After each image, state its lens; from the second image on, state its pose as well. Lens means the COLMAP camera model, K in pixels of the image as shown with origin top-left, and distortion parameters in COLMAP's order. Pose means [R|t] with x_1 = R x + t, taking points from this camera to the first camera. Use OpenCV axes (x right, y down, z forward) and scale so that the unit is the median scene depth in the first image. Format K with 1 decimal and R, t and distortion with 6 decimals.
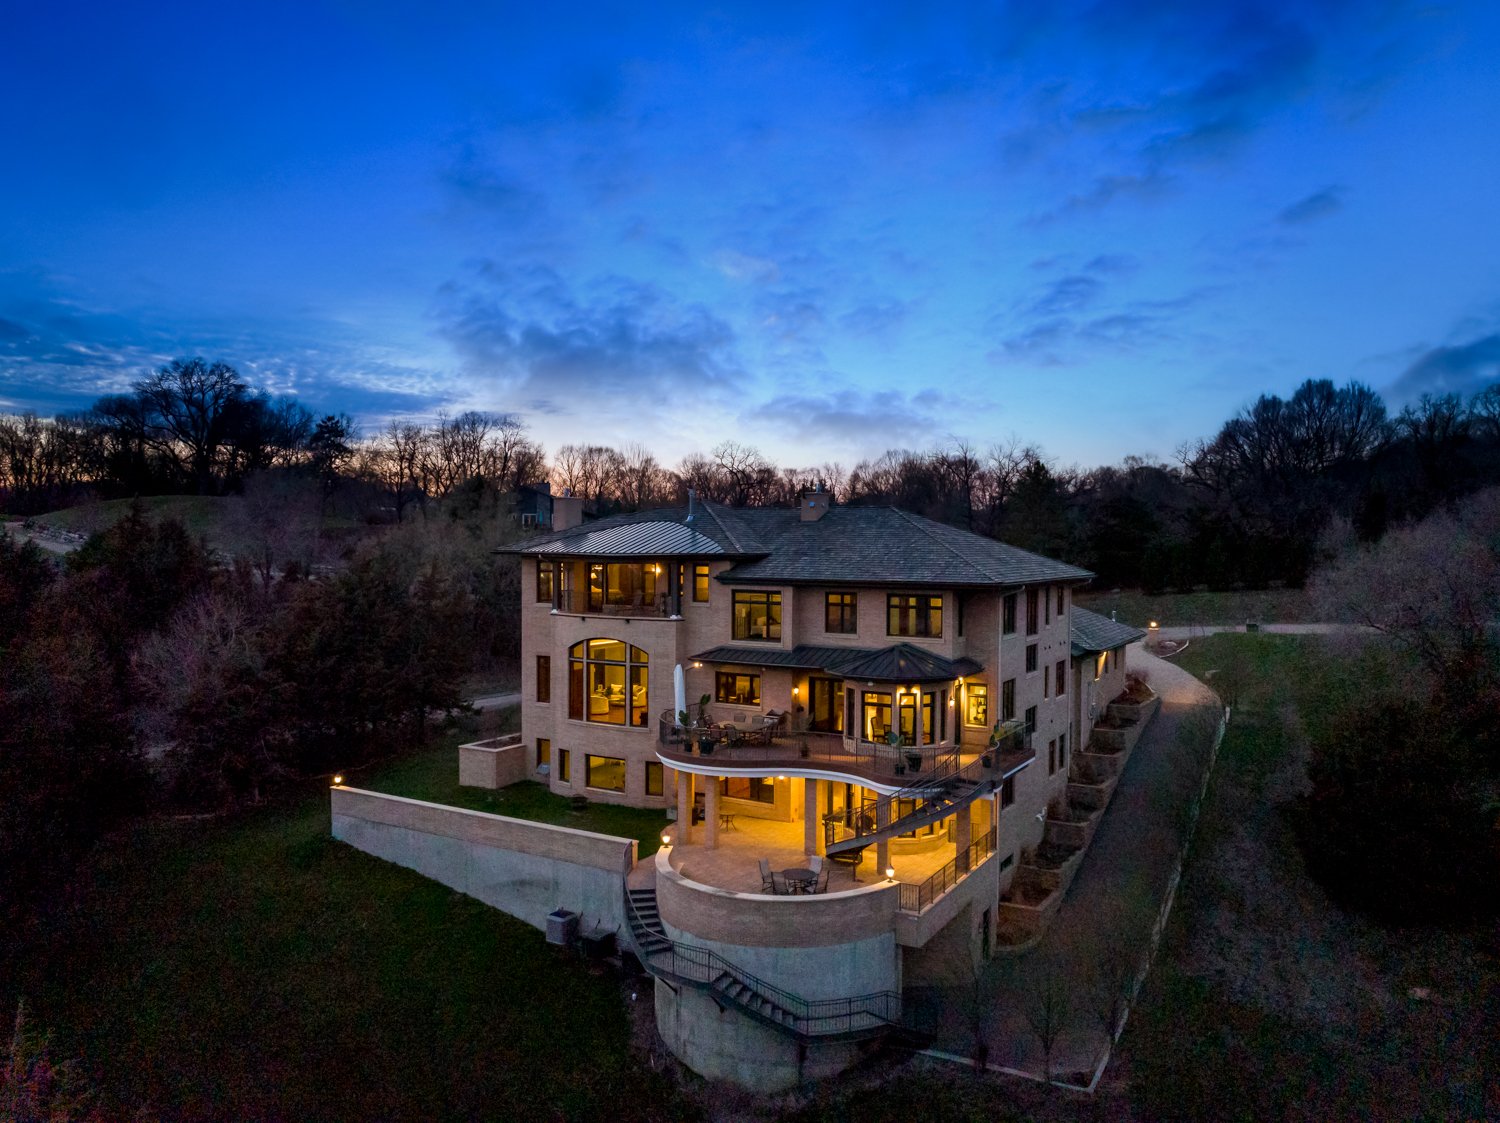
lens RADIAL K [[1070.2, 0, 747.6], [0, 1070.2, 558.9], [0, 0, 1]] dist [-0.039271, 0.005361]
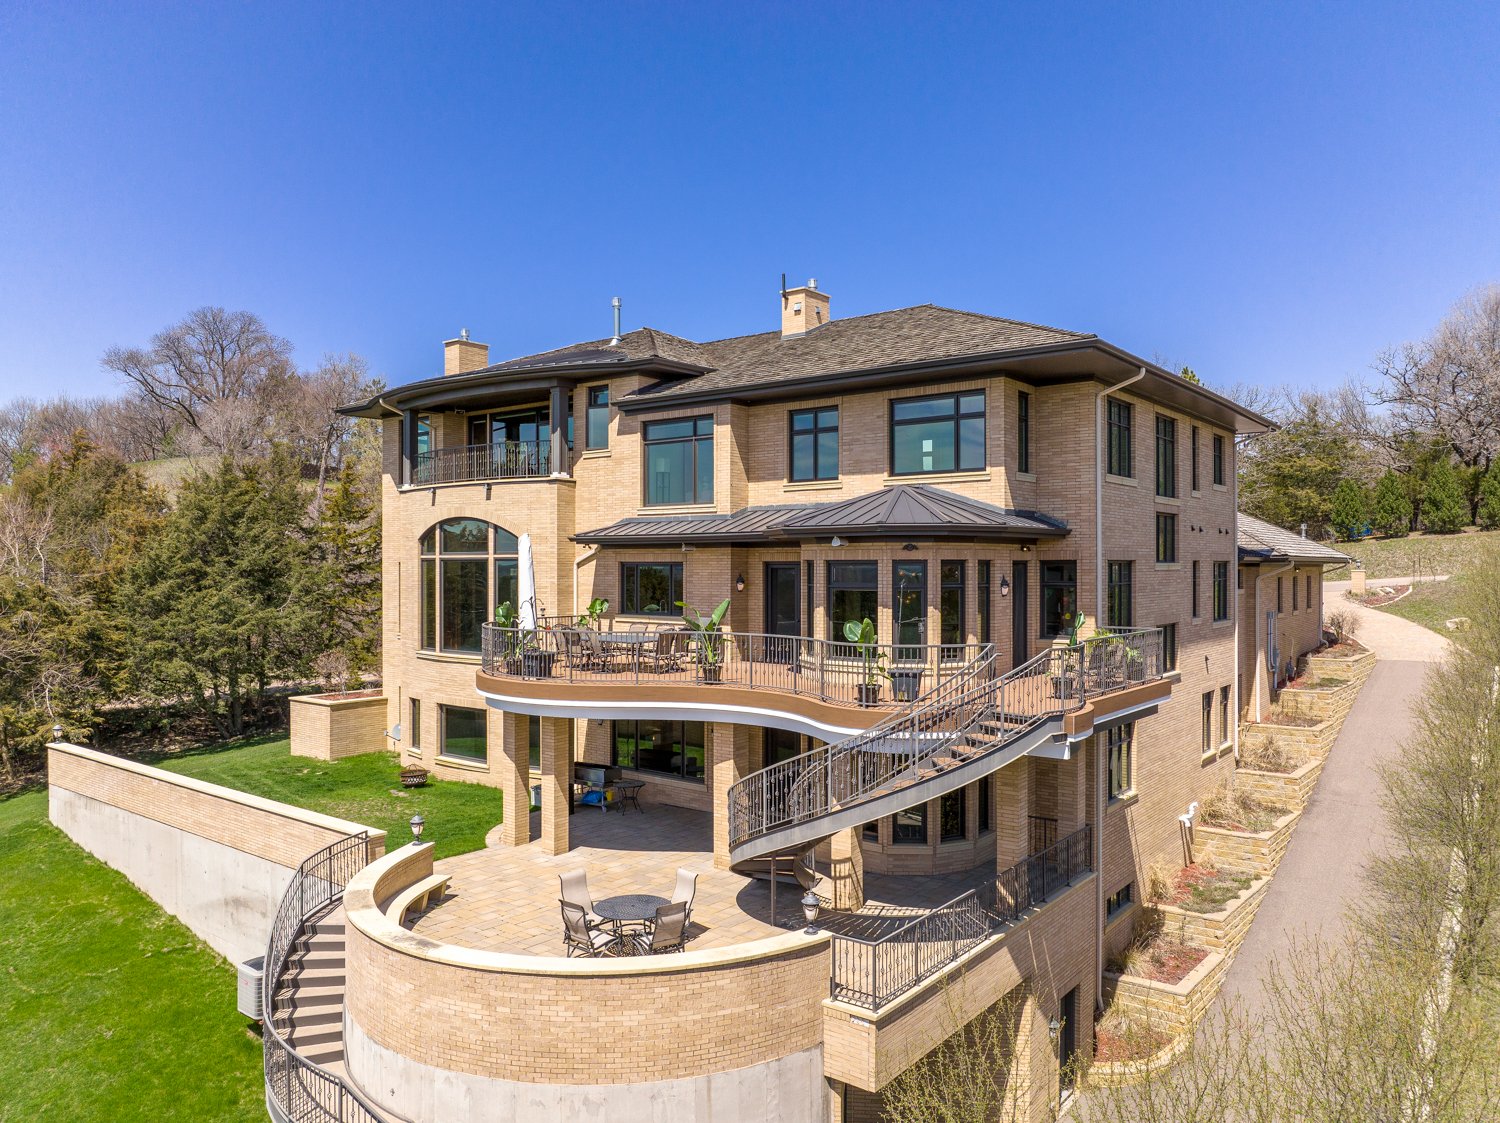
lens RADIAL K [[1070.2, 0, 750.2], [0, 1070.2, 561.3], [0, 0, 1]] dist [-0.039271, 0.005361]
pose [[0.991203, -0.007937, -0.132110, 0.122457], [0.005254, 0.999773, -0.020644, 0.118002], [0.132244, 0.019768, 0.991020, 0.413482]]
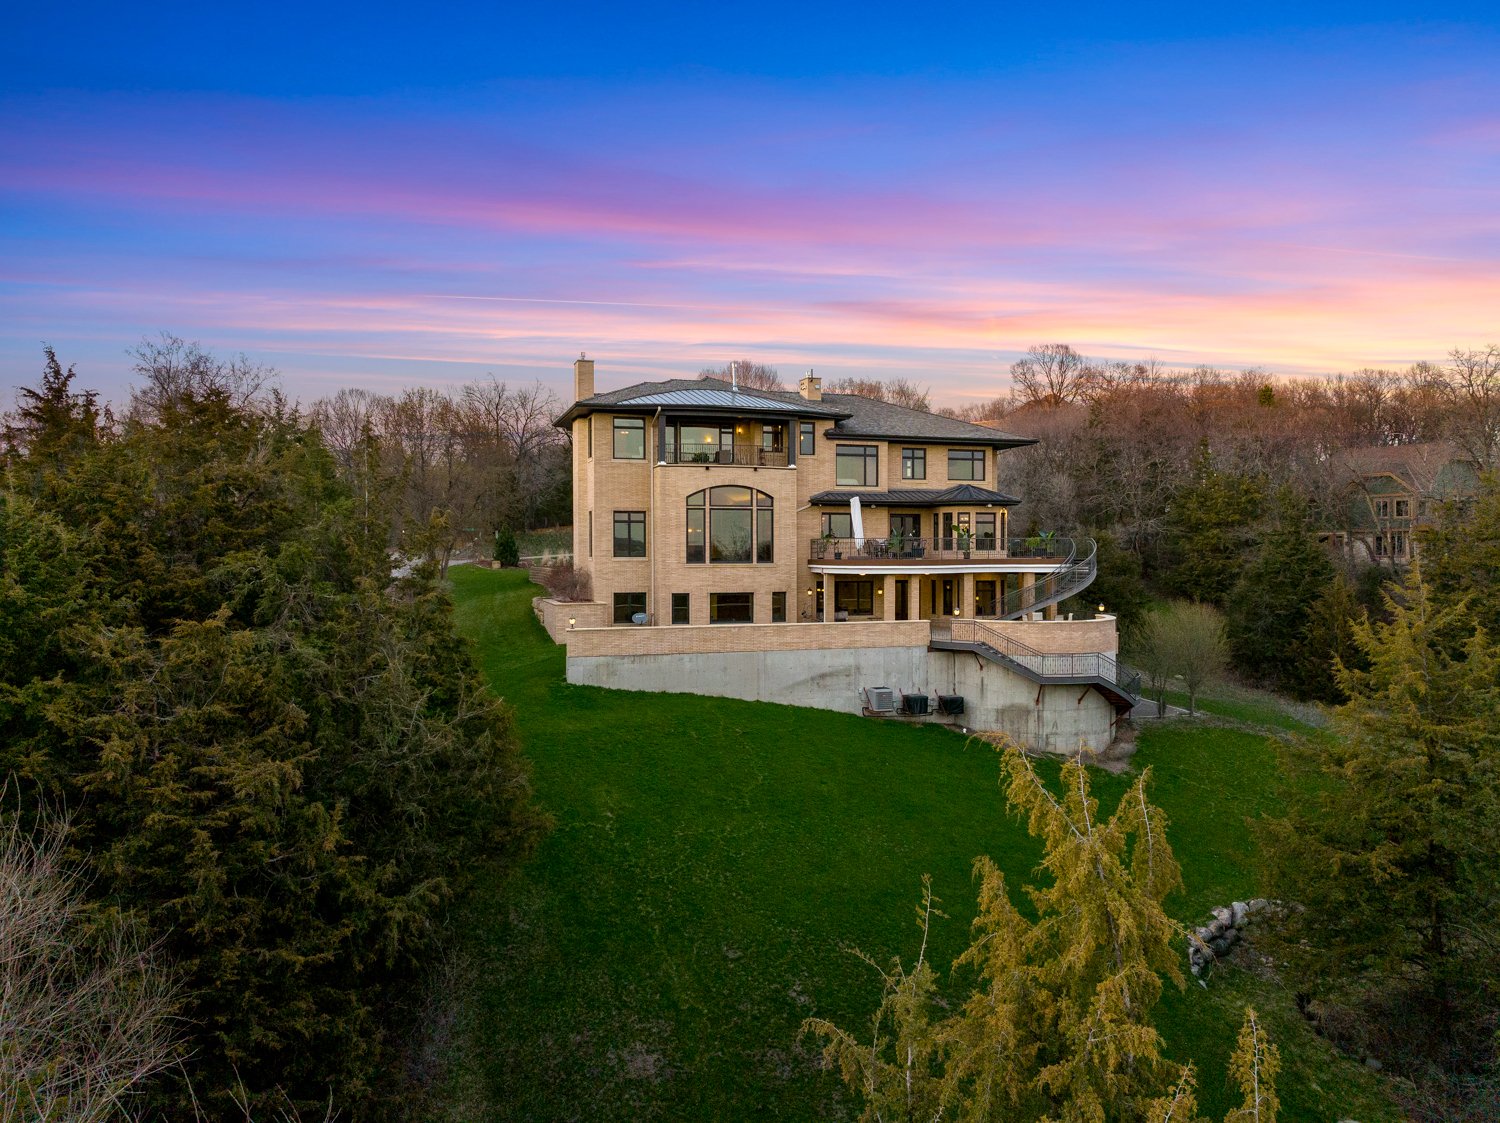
lens RADIAL K [[1070.2, 0, 749.7], [0, 1070.2, 569.3], [0, 0, 1]] dist [-0.039271, 0.005361]
pose [[0.667983, -0.021182, 0.743875, -0.983850], [0.017083, 0.999768, 0.013128, 0.152612], [-0.743981, 0.003939, 0.668190, 0.255359]]
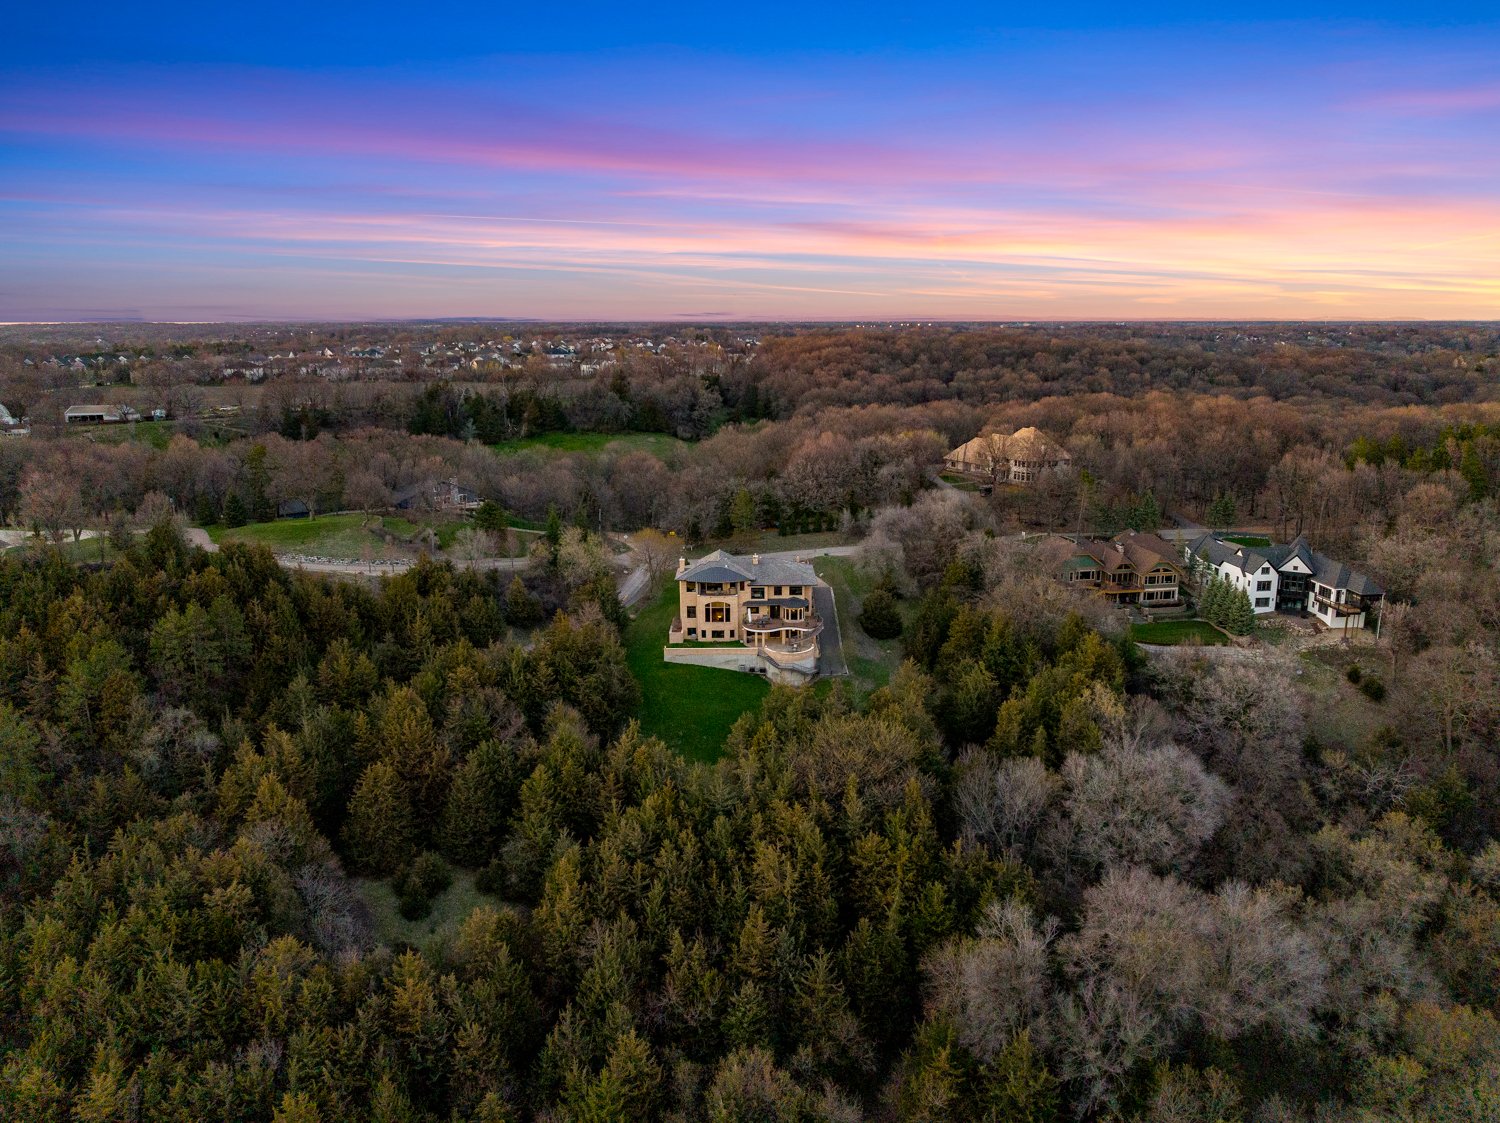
lens RADIAL K [[1070.2, 0, 748.2], [0, 1070.2, 572.1], [0, 0, 1]] dist [-0.039271, 0.005361]
pose [[0.860376, -0.131192, 0.492485, -2.062111], [0.019547, 0.974085, 0.225335, -0.965374], [-0.509285, -0.184246, 0.840644, -2.482602]]
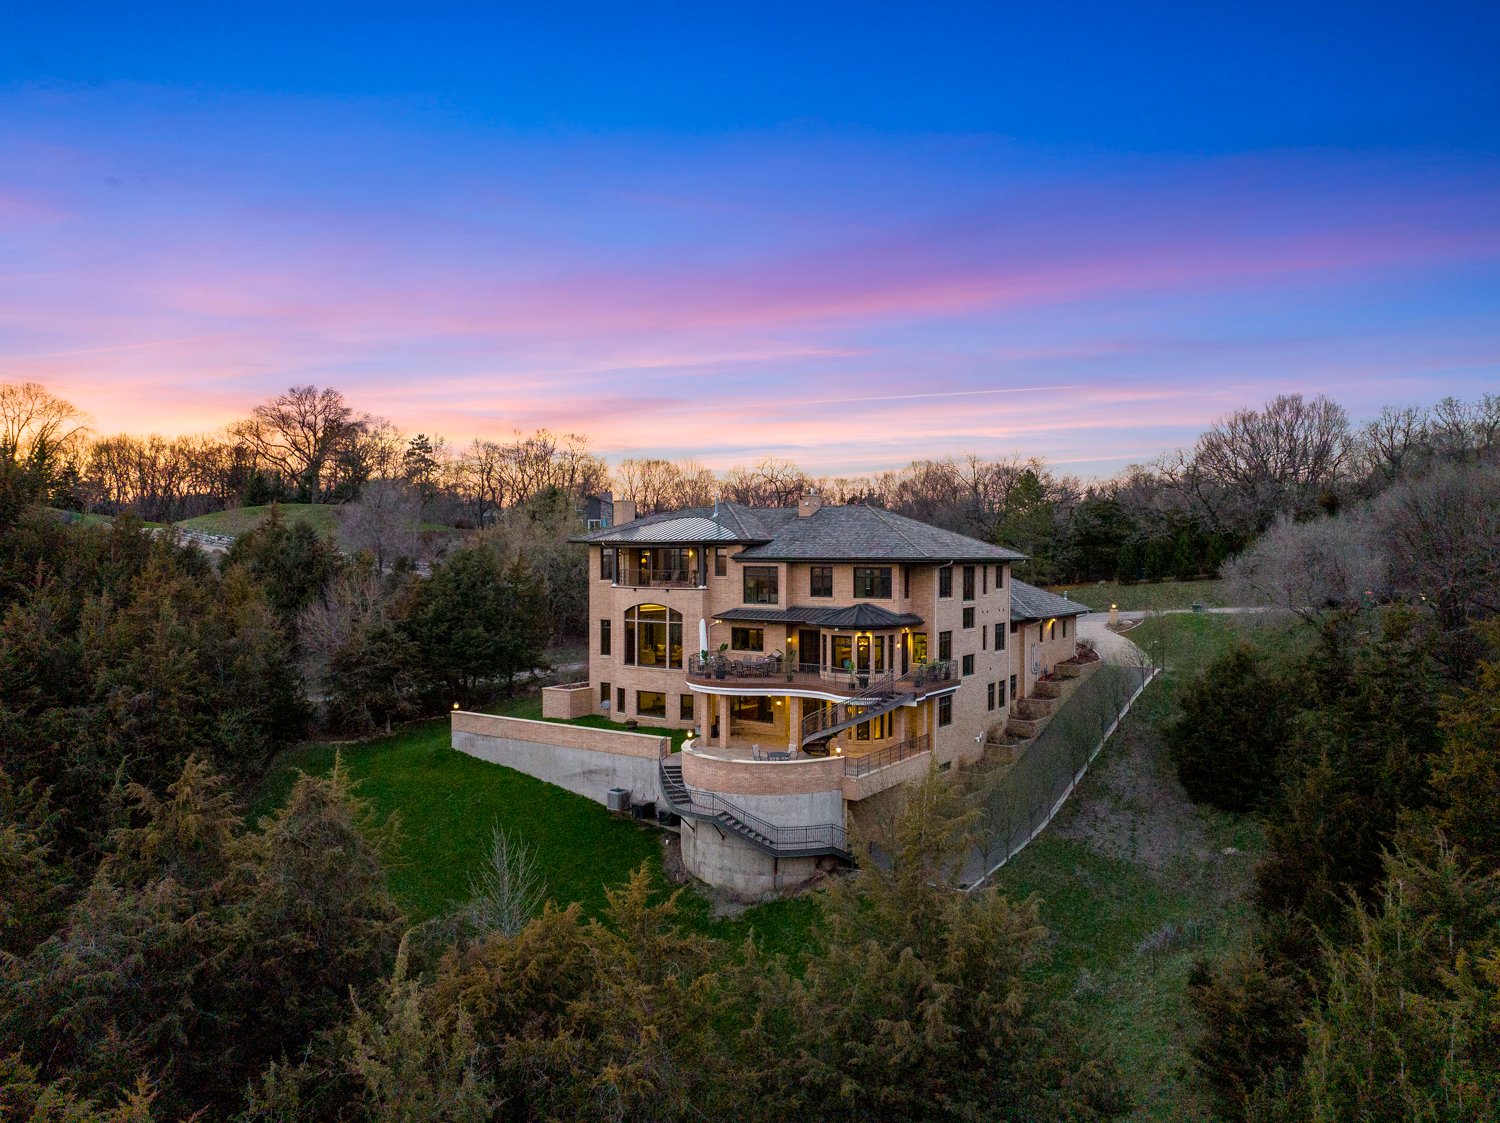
lens RADIAL K [[1070.2, 0, 751.1], [0, 1070.2, 562.5], [0, 0, 1]] dist [-0.039271, 0.005361]
pose [[0.998455, -0.002086, -0.055520, 0.069934], [0.001699, 0.999974, -0.007015, 0.033381], [0.055533, 0.006910, 0.998433, -0.351035]]
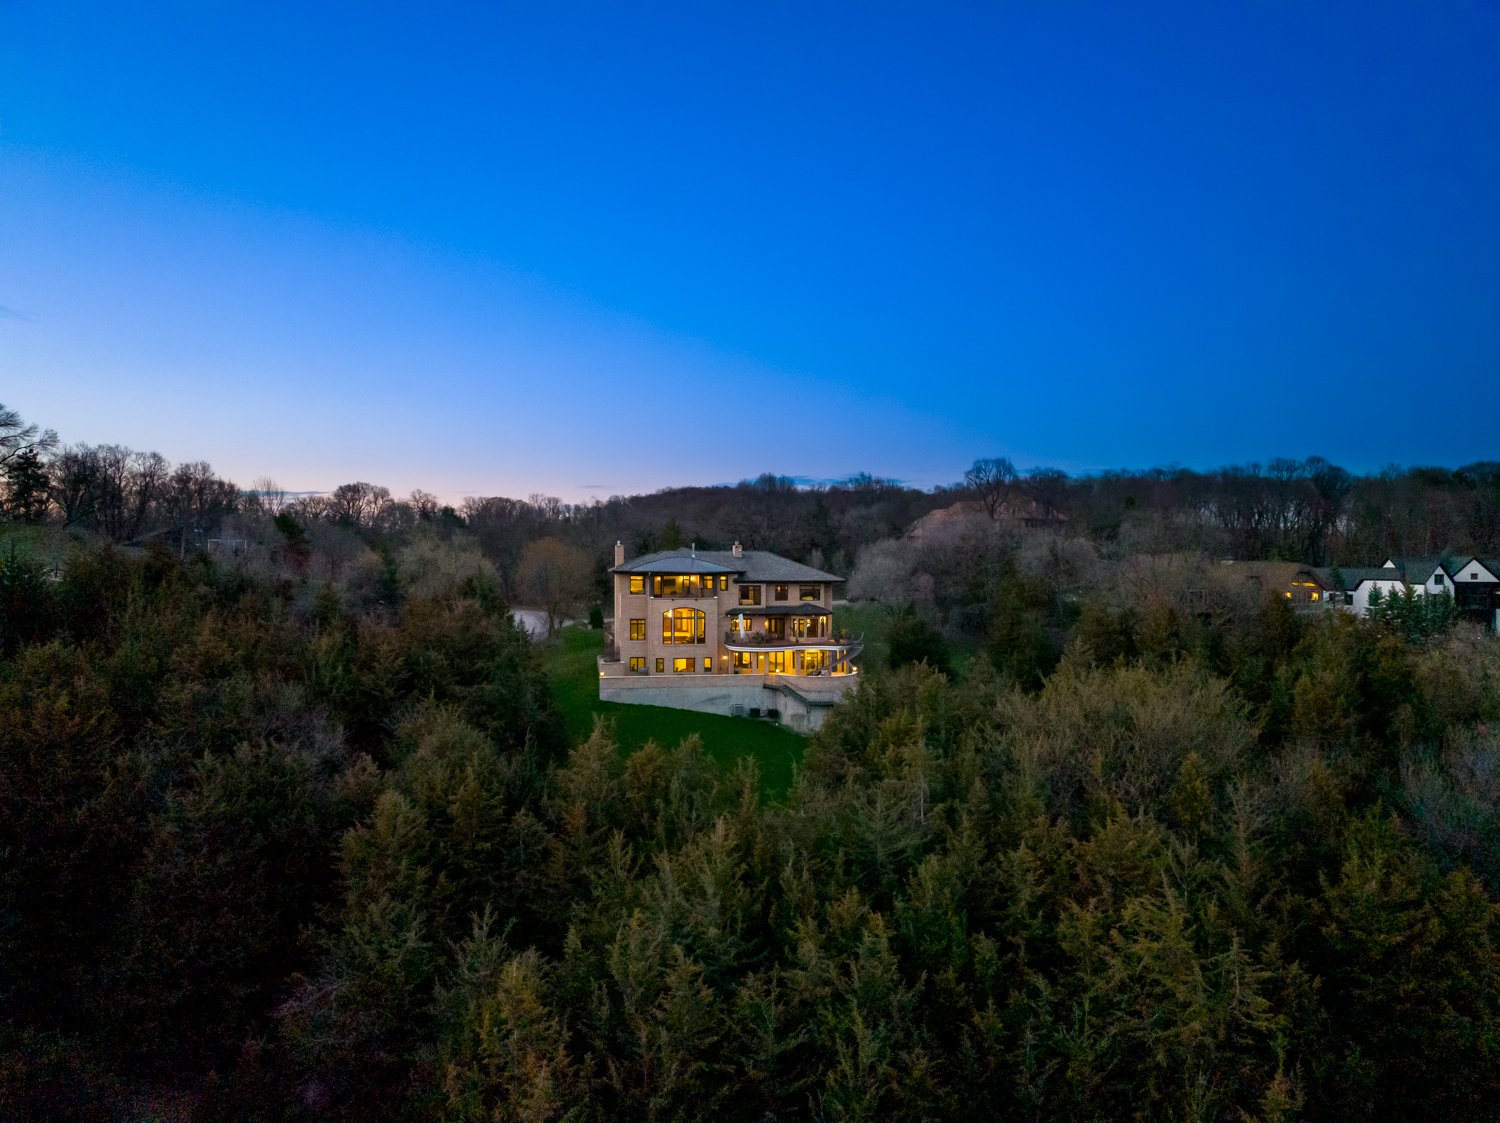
lens RADIAL K [[1070.2, 0, 756.4], [0, 1070.2, 563.7], [0, 0, 1]] dist [-0.039271, 0.005361]
pose [[0.751510, -0.007225, 0.659682, -1.629765], [0.012124, 0.999922, -0.002859, -0.014414], [-0.659611, 0.010147, 0.751539, -0.911381]]
